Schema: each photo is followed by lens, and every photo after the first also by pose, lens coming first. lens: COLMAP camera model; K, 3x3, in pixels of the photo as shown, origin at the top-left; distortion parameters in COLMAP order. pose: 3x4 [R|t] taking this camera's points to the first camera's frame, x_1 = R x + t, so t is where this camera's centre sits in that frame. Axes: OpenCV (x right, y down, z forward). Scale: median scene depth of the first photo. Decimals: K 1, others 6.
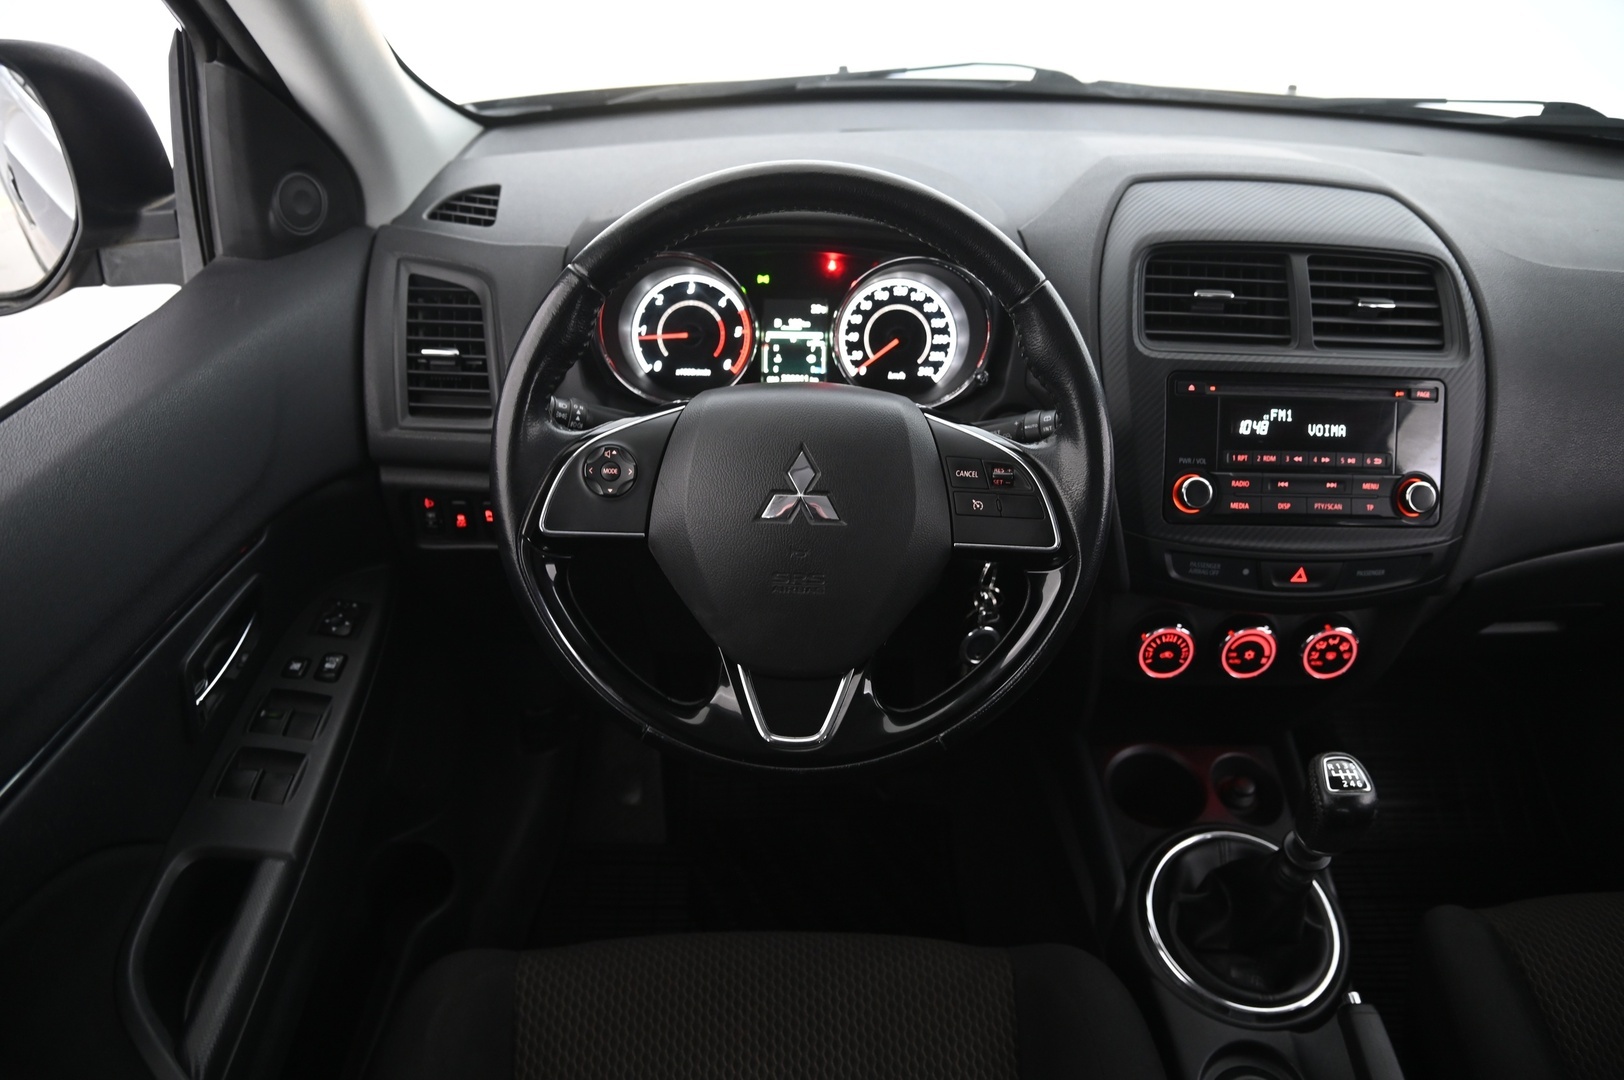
lens RADIAL K [[1098.8, 0, 829.1], [0, 1098.8, 539.3], [0, 0, 1]] dist [-0.122879, 0.061792]
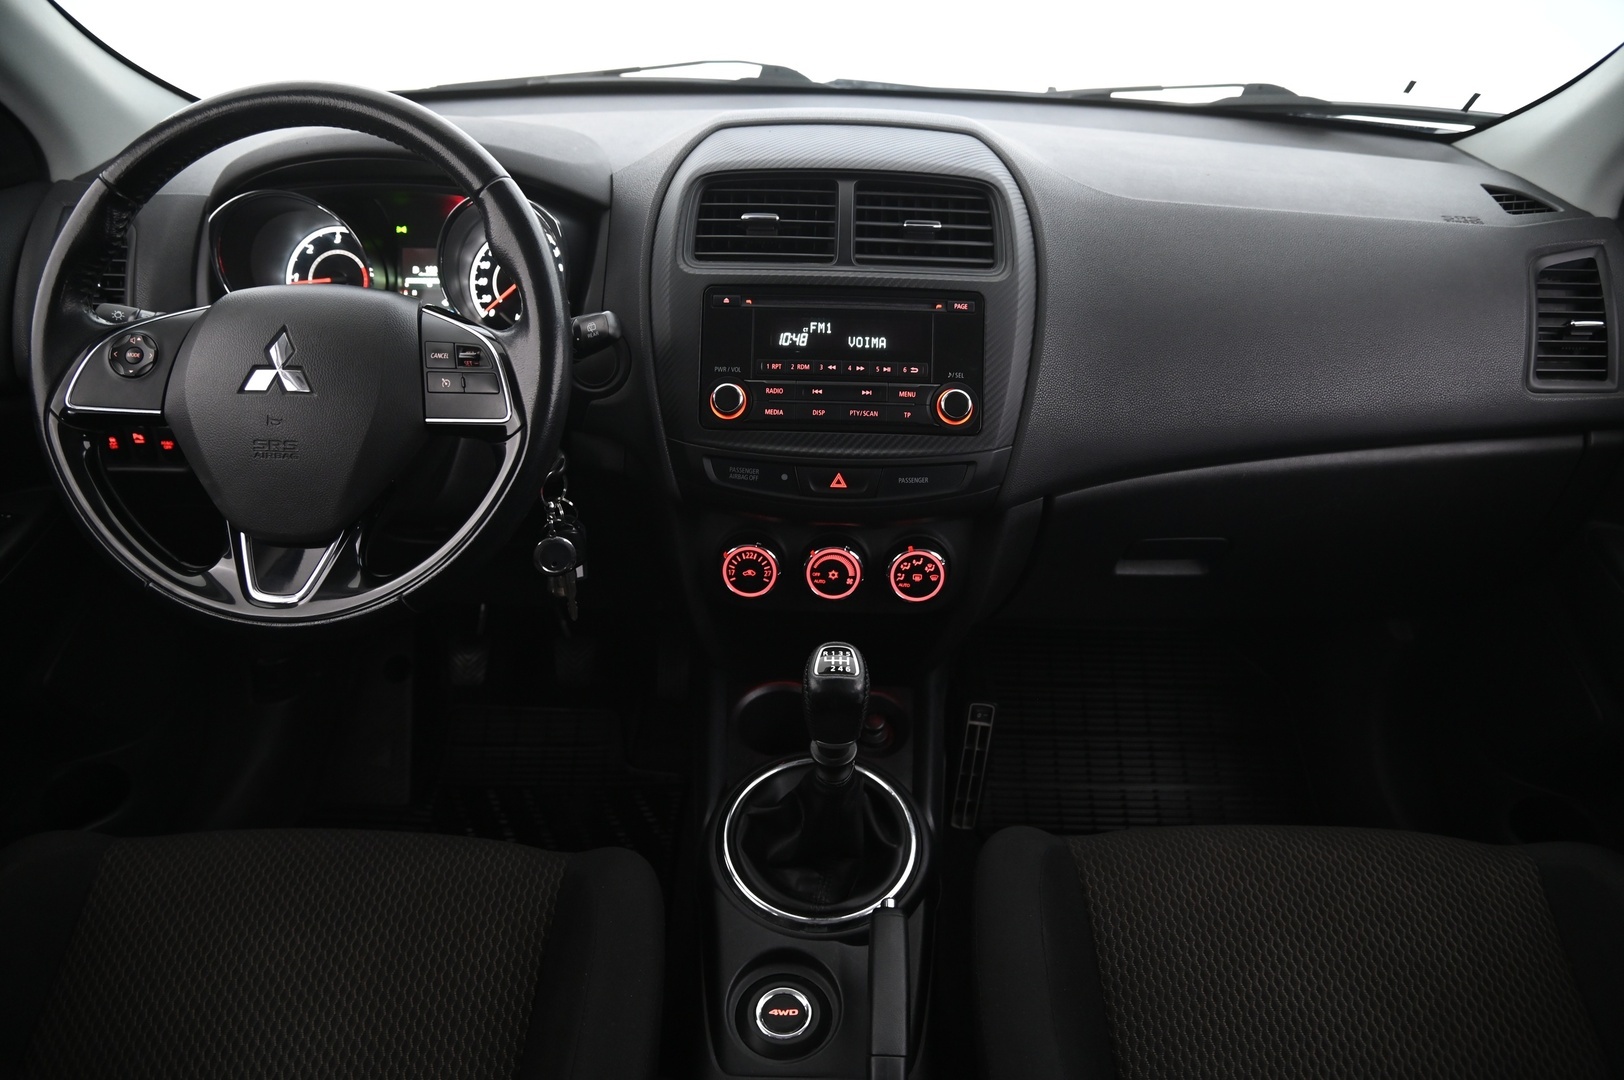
lens RADIAL K [[1098.8, 0, 829.1], [0, 1098.8, 539.3], [0, 0, 1]] dist [-0.122879, 0.061792]
pose [[0.999654, 0.008965, -0.024718, 0.440252], [-0.010740, 0.997302, -0.072620, 0.159725], [0.024000, 0.072861, 0.997053, -0.038966]]
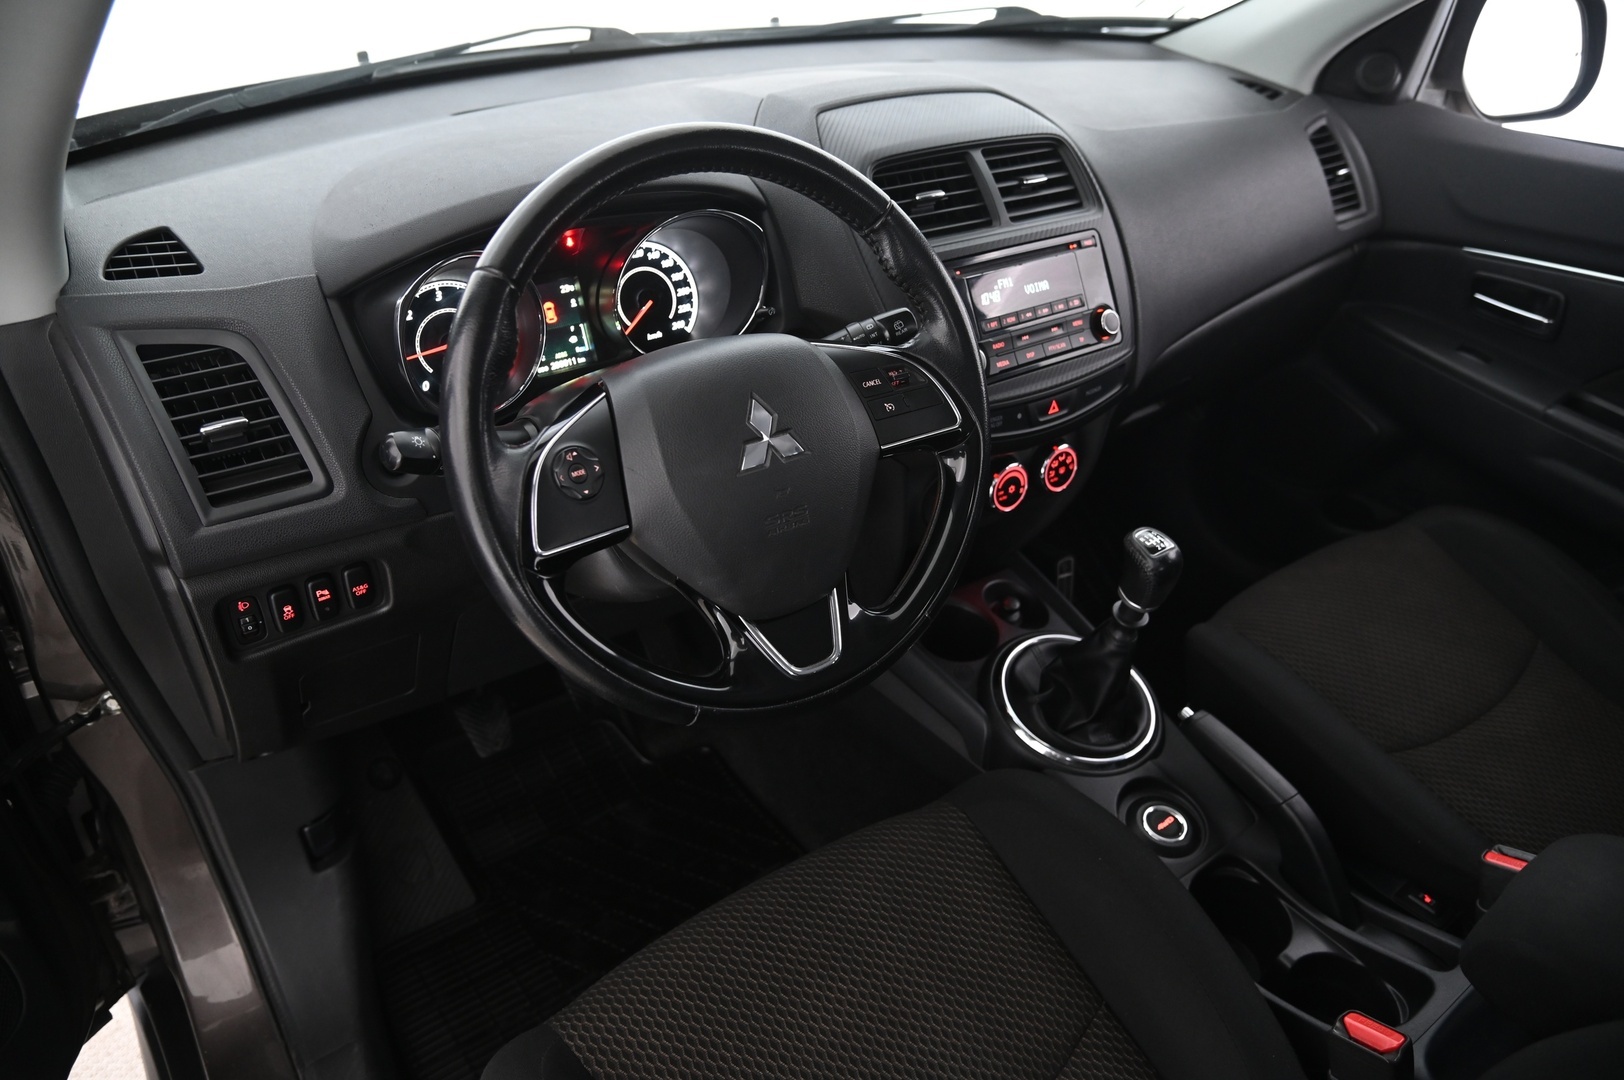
lens RADIAL K [[1098.8, 0, 829.1], [0, 1098.8, 539.3], [0, 0, 1]] dist [-0.122879, 0.061792]
pose [[0.816488, -0.318045, 0.481866, -0.400248], [0.303736, 0.946387, 0.109982, -0.036857], [-0.491011, 0.056561, 0.869315, 0.056397]]
